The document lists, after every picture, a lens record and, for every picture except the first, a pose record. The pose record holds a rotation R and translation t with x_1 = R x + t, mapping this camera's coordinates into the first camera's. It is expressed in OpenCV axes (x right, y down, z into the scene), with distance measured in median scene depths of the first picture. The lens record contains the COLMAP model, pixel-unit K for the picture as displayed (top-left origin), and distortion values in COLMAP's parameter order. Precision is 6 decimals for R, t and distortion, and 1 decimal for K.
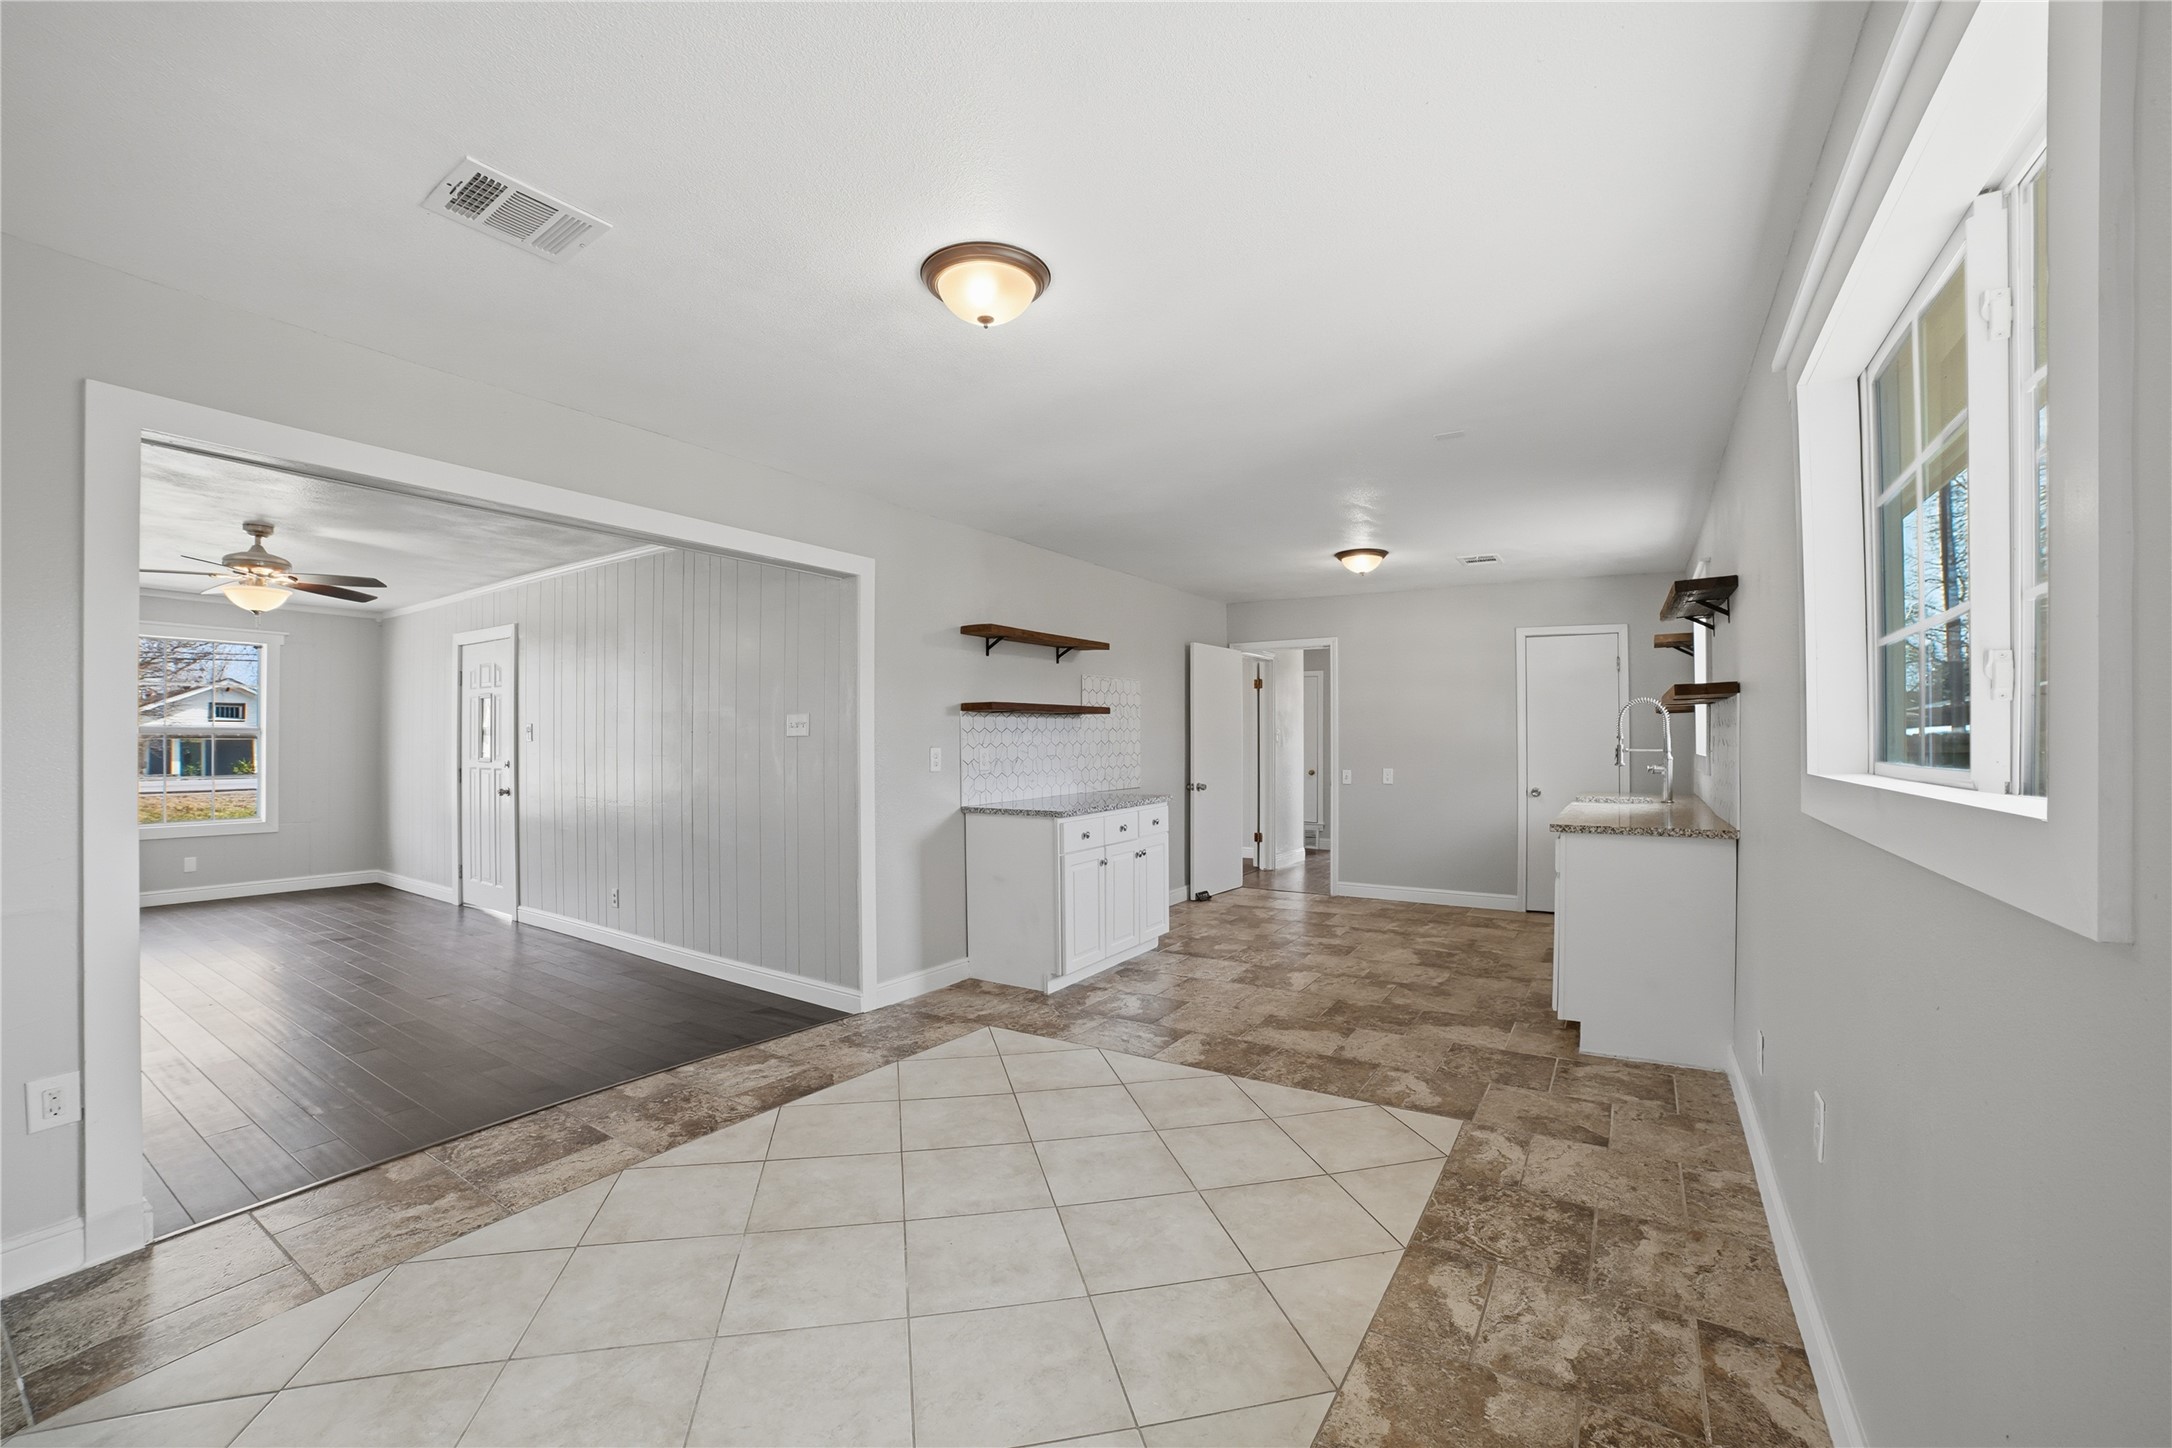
lens RADIAL K [[895.1, 0, 1084.7], [0, 895.1, 720.1], [0, 0, 1]] dist [-0.105199, 0.036583]
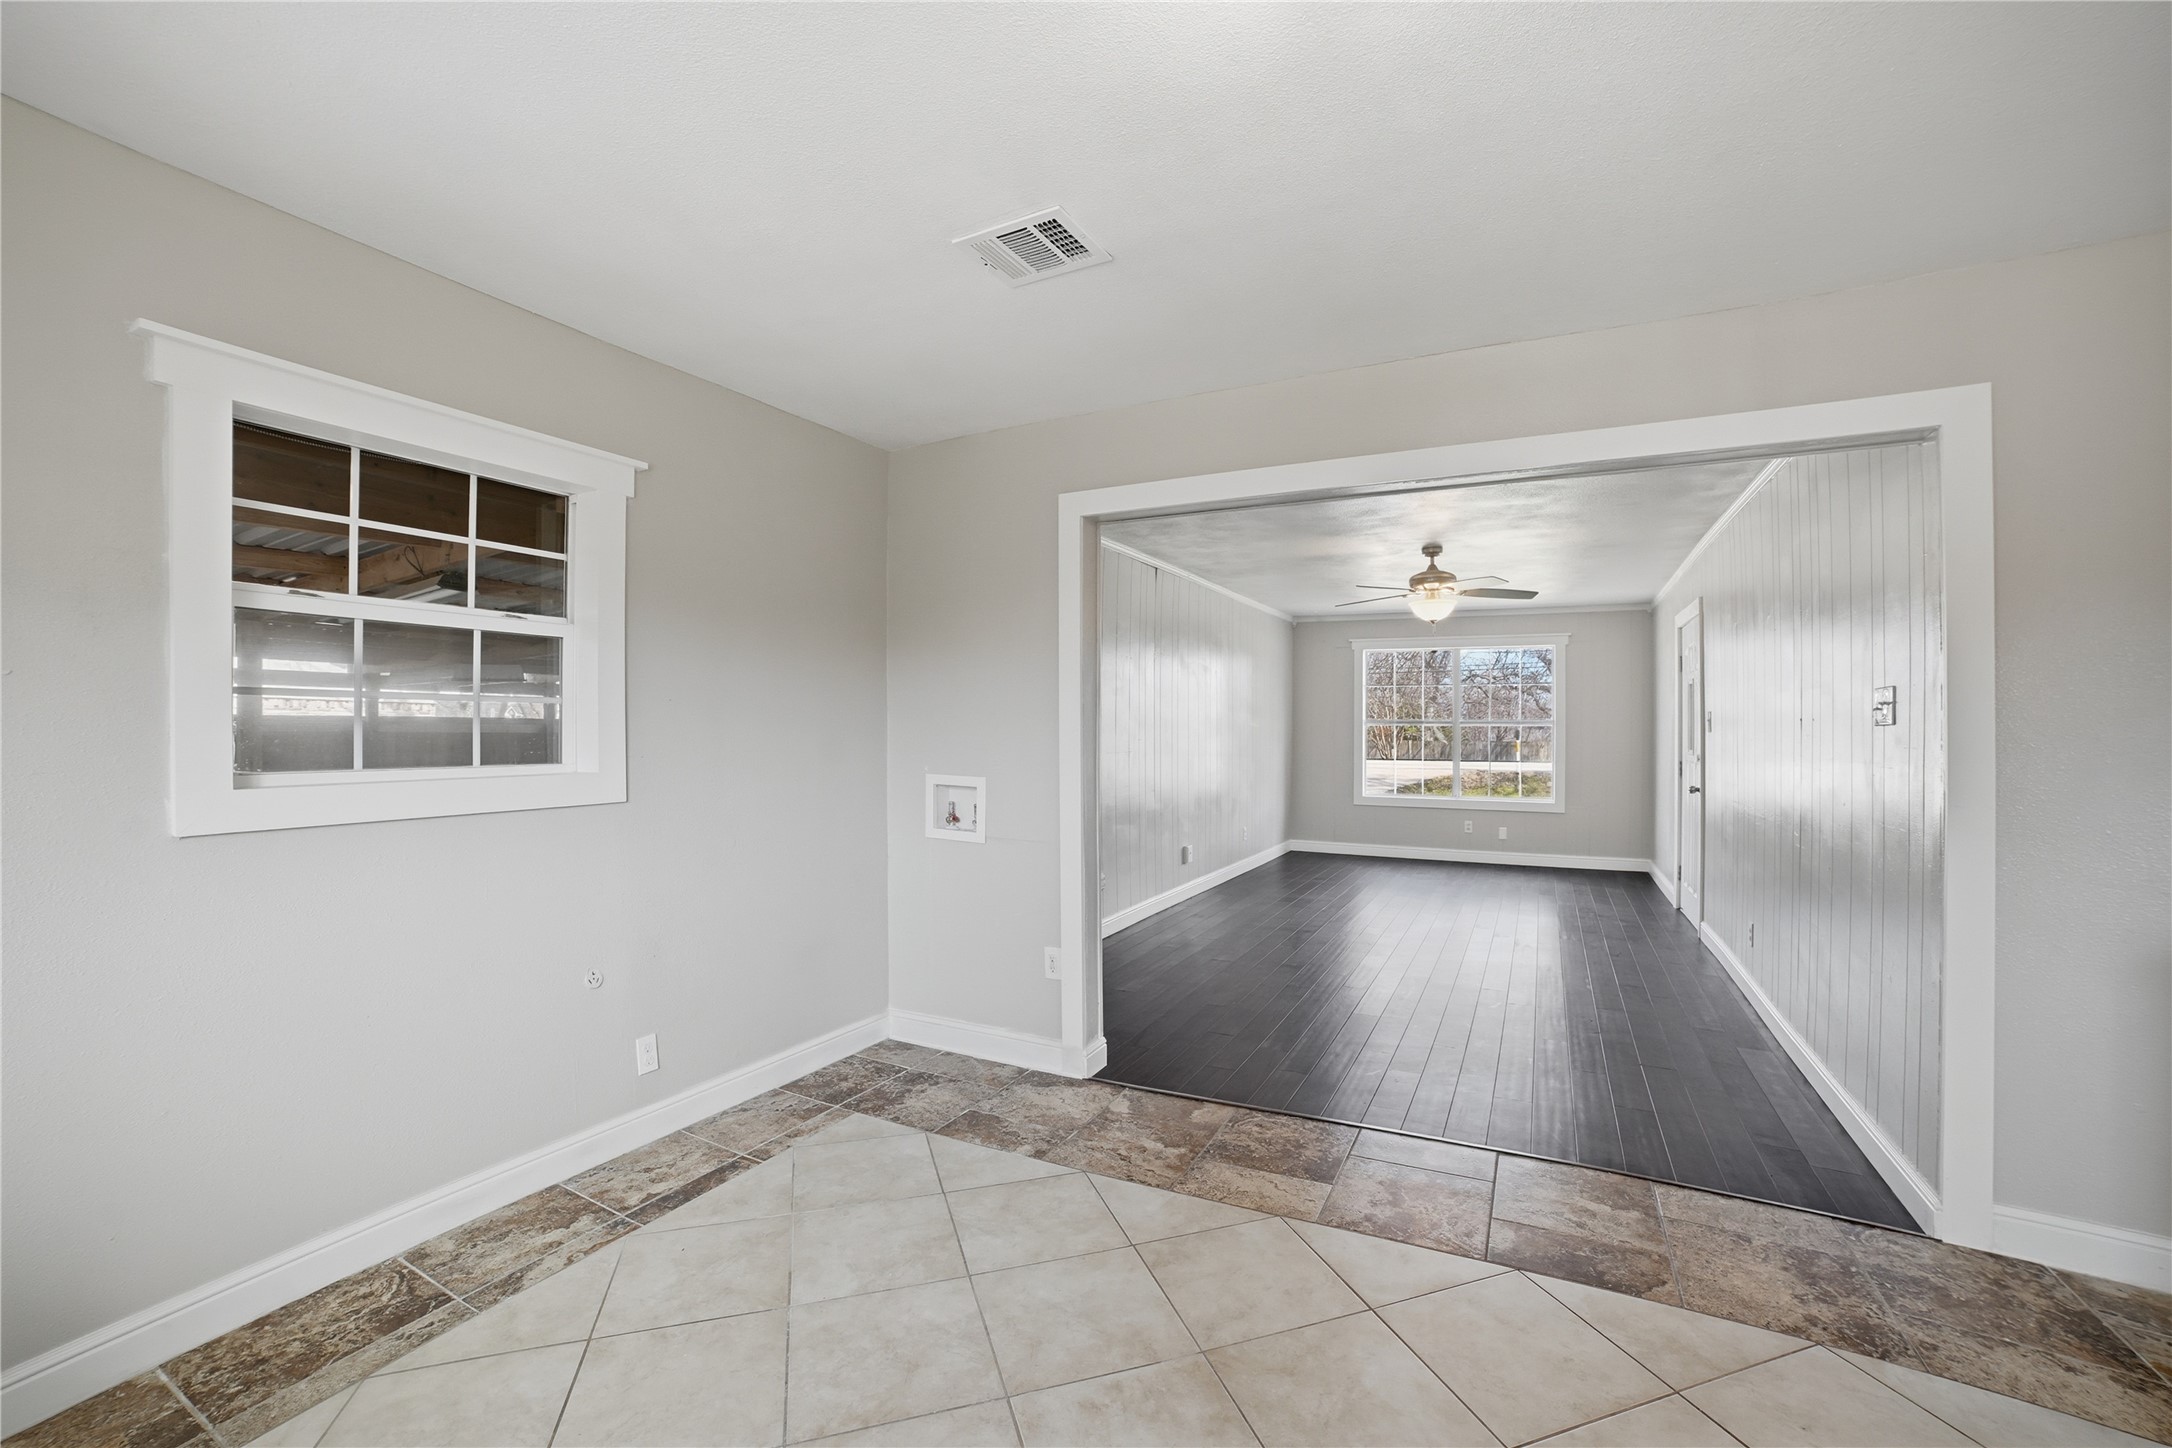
lens RADIAL K [[895.1, 0, 1084.7], [0, 895.1, 720.1], [0, 0, 1]] dist [-0.105199, 0.036583]
pose [[0.078068, -0.010206, -0.996896, 0.289820], [0.023200, 0.999695, -0.008417, 0.010959], [0.996678, -0.022471, 0.078281, 0.615589]]
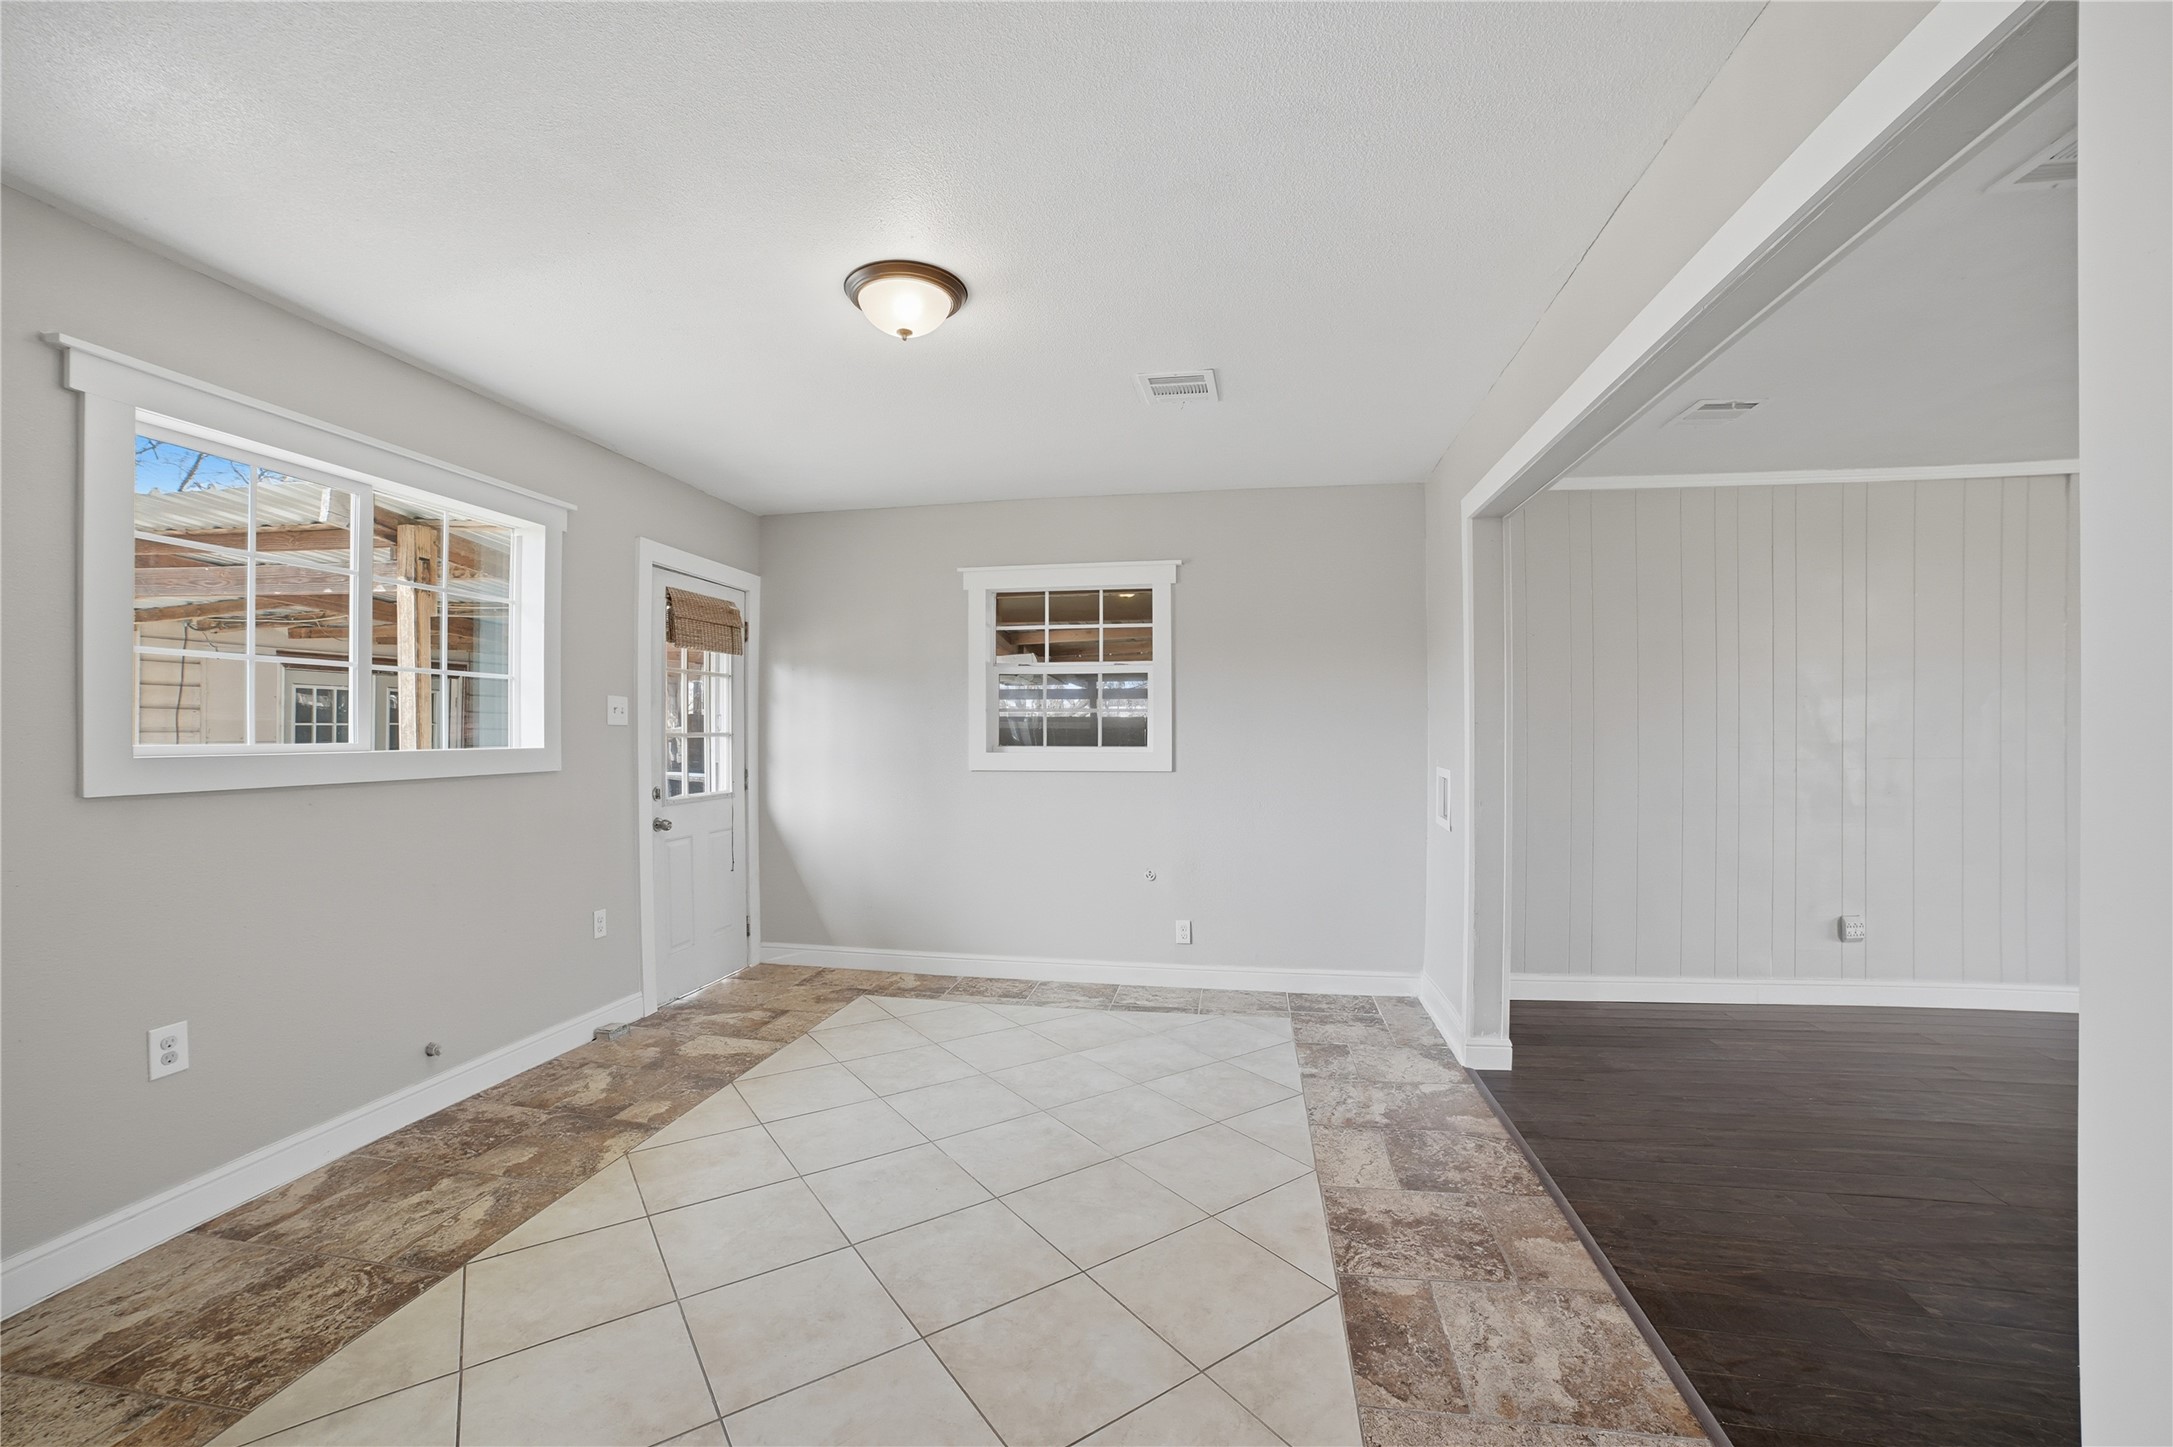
lens RADIAL K [[928.6, 0, 1086.5], [0, 928.6, 723.5], [0, 0, 1]] dist [-0.058726, 0.000302]
pose [[-0.932750, -0.001201, -0.360522, 0.062550], [0.011250, 0.999411, -0.032435, 0.044625], [0.360348, -0.034310, -0.932187, 1.572552]]
